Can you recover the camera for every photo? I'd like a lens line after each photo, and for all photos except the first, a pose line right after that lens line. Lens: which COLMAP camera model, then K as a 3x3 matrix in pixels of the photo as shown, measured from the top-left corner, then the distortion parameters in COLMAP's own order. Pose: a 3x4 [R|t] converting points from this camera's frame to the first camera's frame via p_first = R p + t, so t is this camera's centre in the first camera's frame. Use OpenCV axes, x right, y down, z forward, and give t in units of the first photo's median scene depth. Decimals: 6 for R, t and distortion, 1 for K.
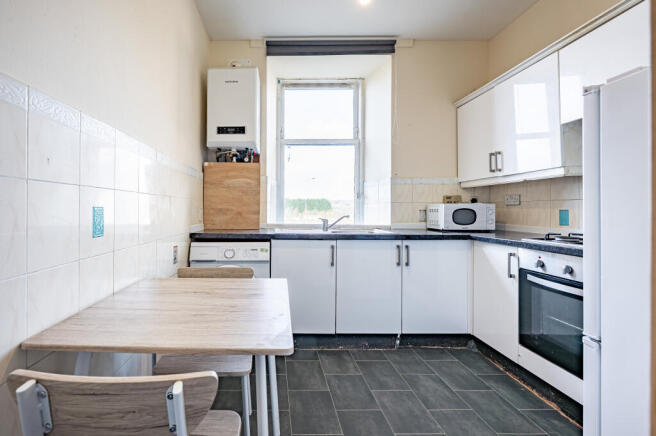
lens RADIAL K [[267.4, 0, 326.3], [0, 267.4, 210.2], [0, 0, 1]] dist [-0.000598, -0.000065]
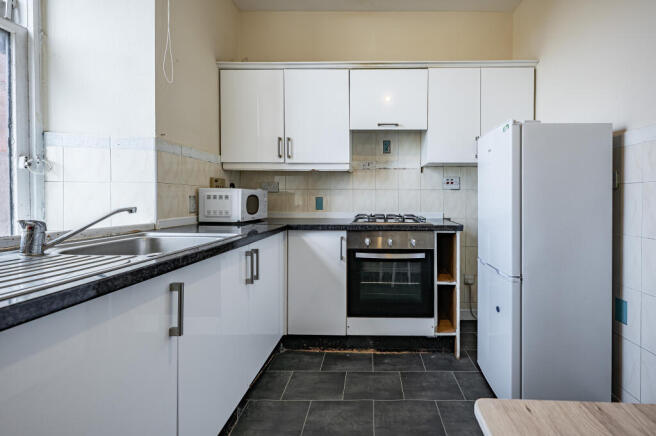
lens RADIAL K [[269.5, 0, 328.0], [0, 269.5, 201.0], [0, 0, 1]] dist [0.000852, 0.000012]
pose [[0.196412, -0.008942, 0.980481, -0.297154], [-0.005290, 0.999934, 0.010179, 0.003120], [-0.980507, -0.007186, 0.196352, 0.642726]]
